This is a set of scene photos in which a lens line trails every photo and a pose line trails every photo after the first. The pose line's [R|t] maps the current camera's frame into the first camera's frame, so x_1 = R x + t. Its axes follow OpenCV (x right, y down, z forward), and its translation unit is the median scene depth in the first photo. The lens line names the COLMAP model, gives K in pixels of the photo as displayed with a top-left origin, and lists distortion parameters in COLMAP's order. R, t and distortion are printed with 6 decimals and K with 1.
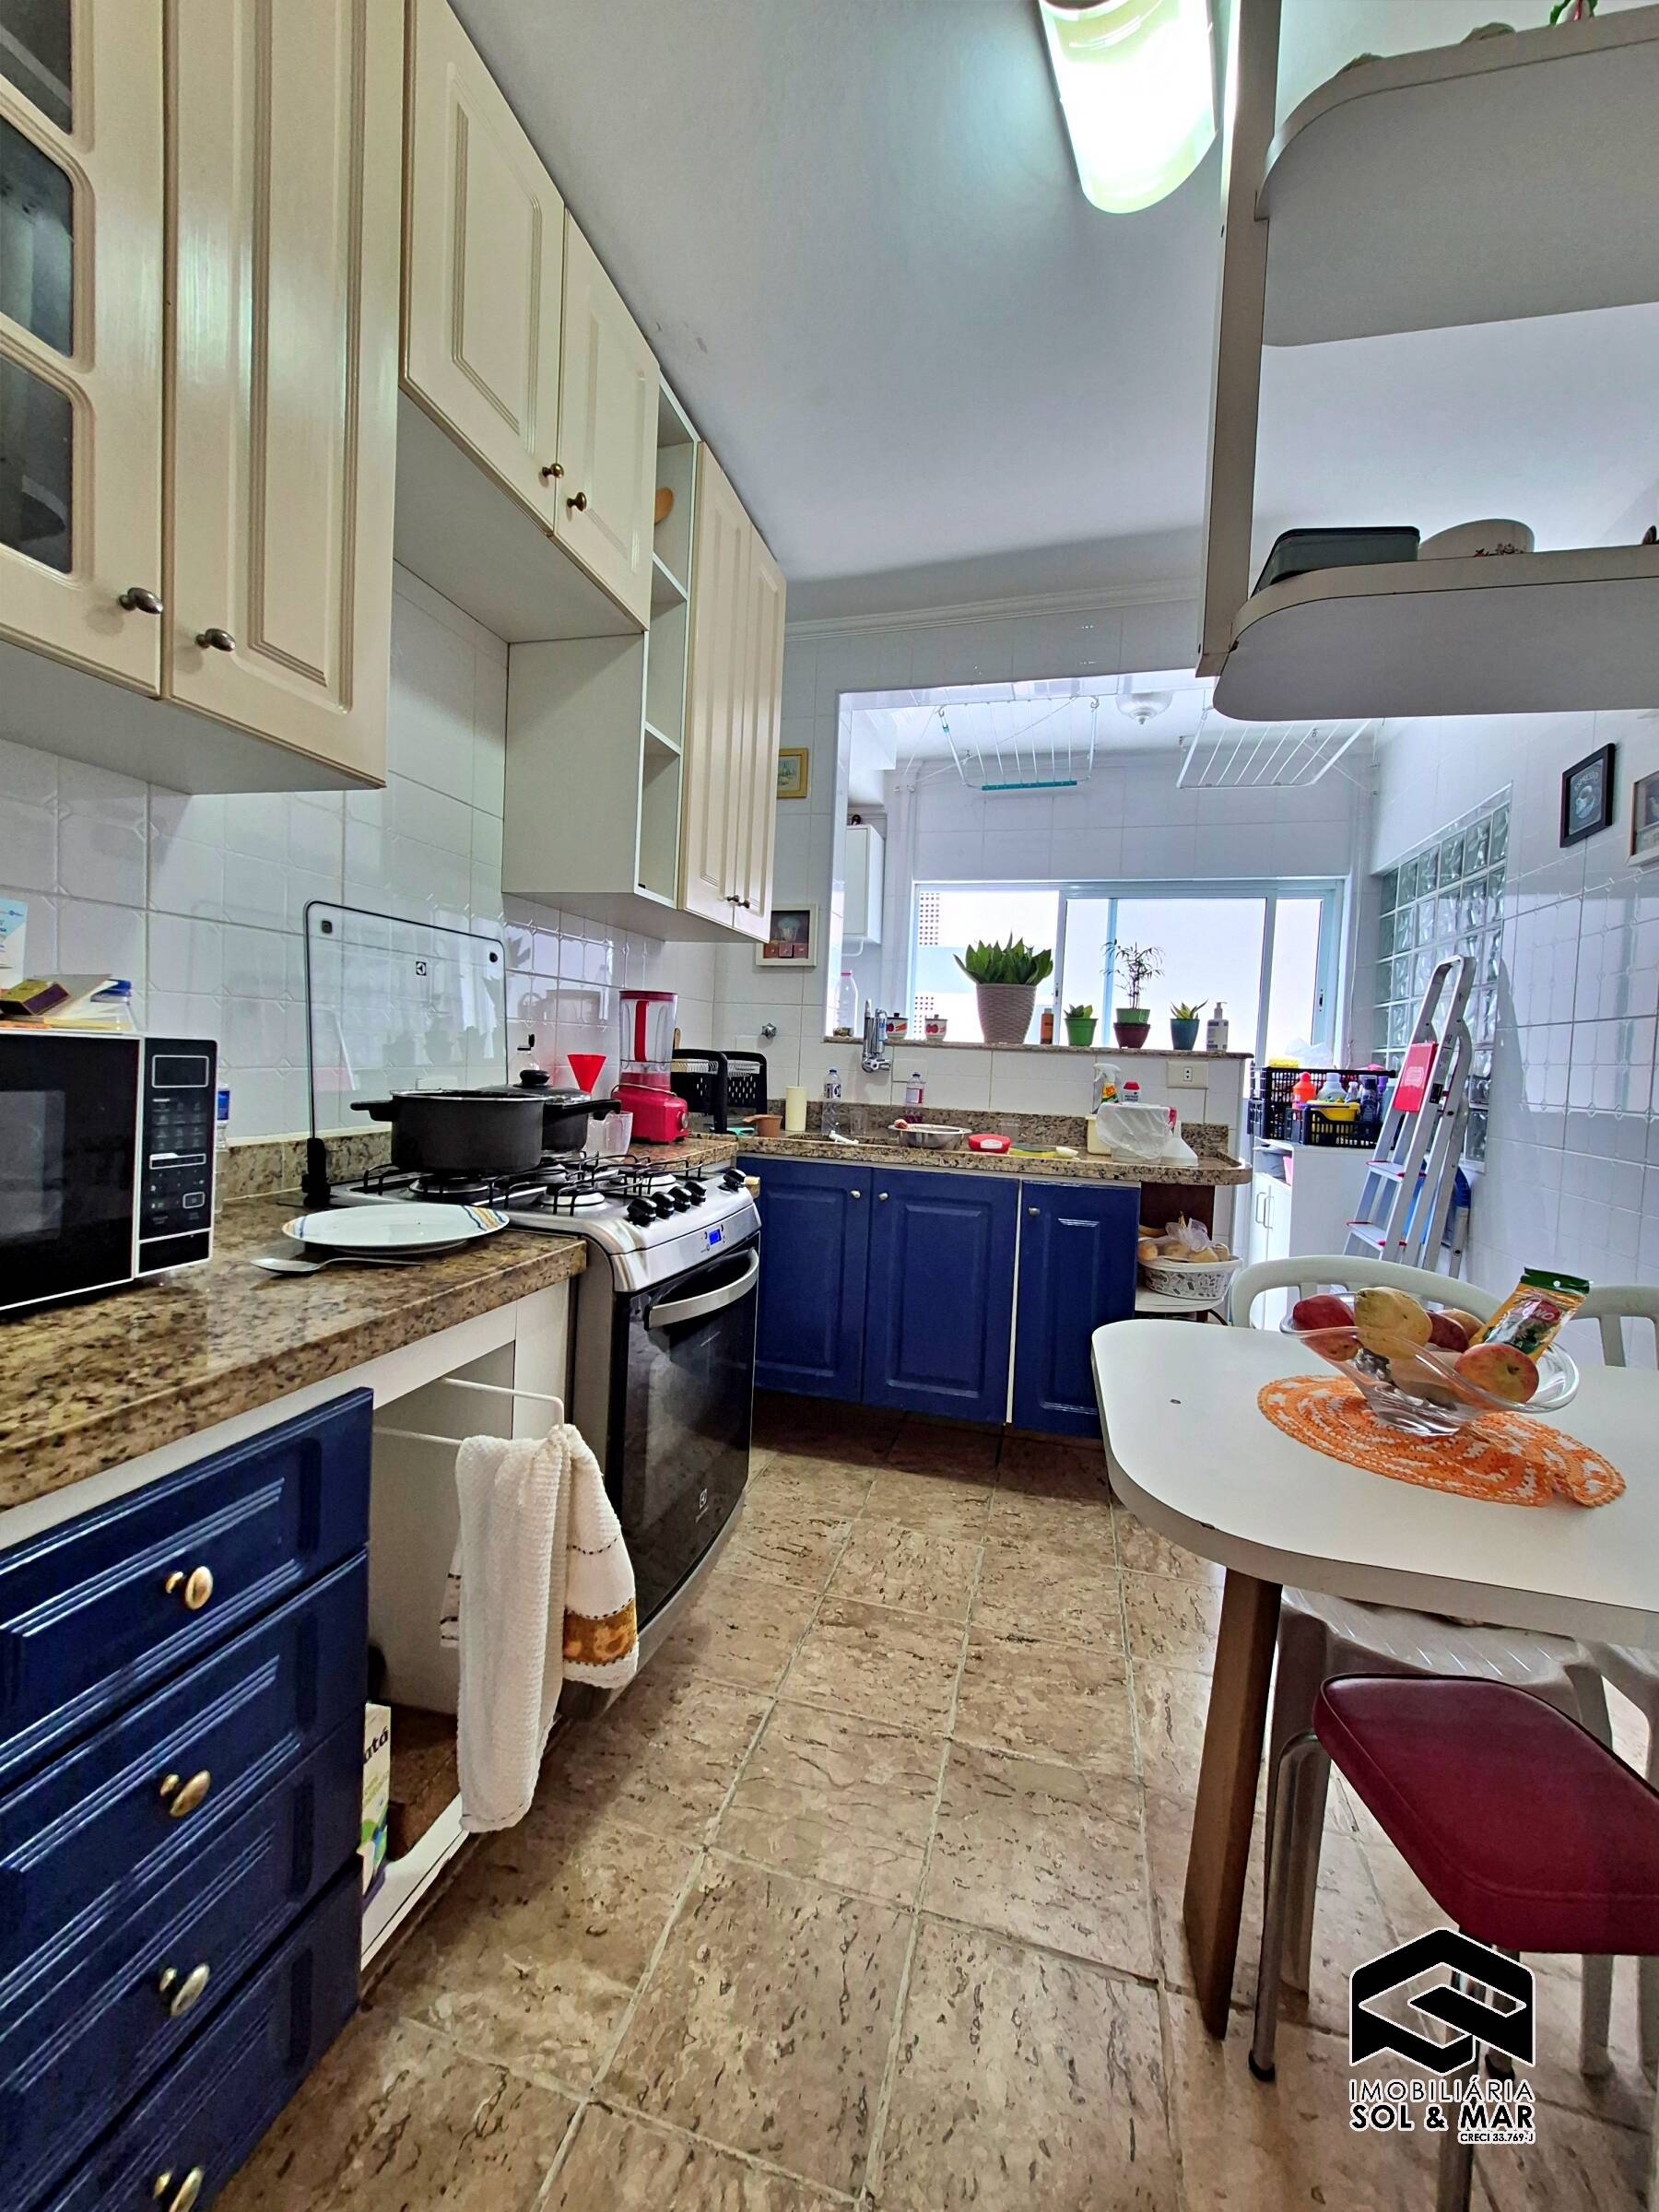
lens RADIAL K [[864.3, 0, 836.5], [0, 864.3, 1085.0], [0, 0, 1]] dist [0.001797, 0.000853]
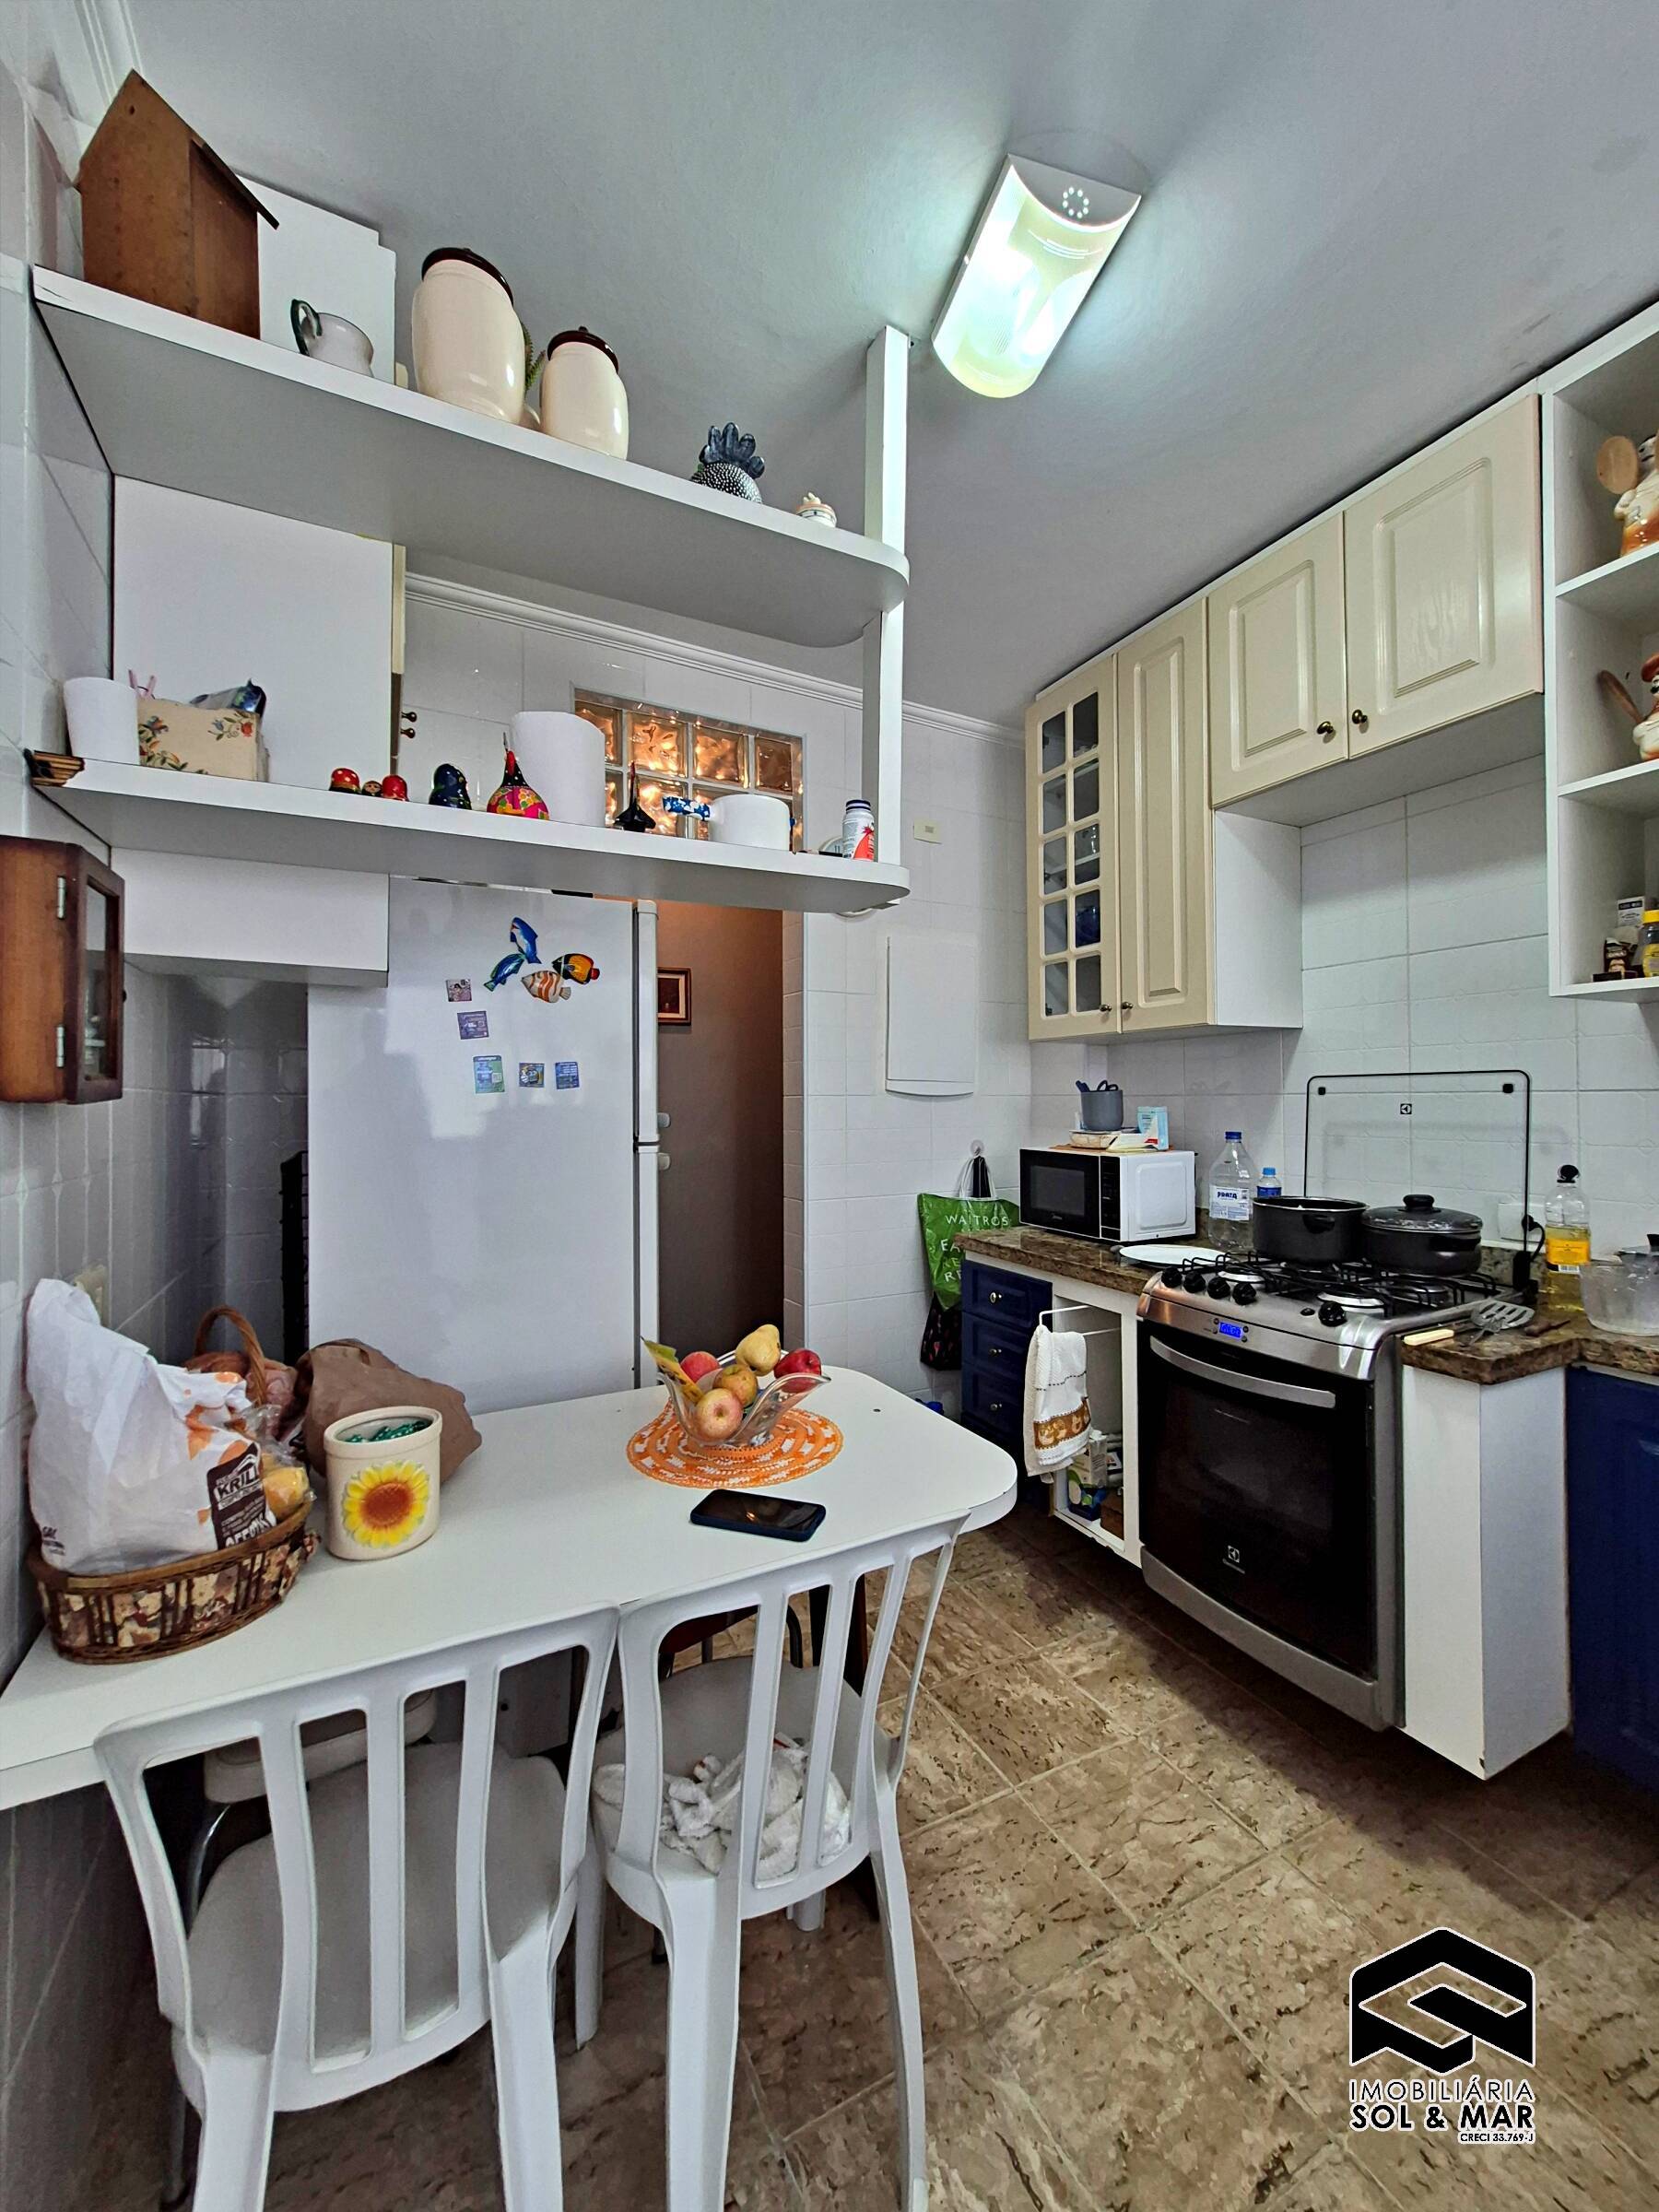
lens RADIAL K [[864.3, 0, 827.2], [0, 864.3, 1103.2], [0, 0, 1]] dist [0.001797, 0.000853]
pose [[-0.746356, -0.043817, -0.664103, 1.144486], [-0.052771, 0.998585, -0.006578, -0.105874], [0.663451, 0.030136, -0.747612, 1.602624]]
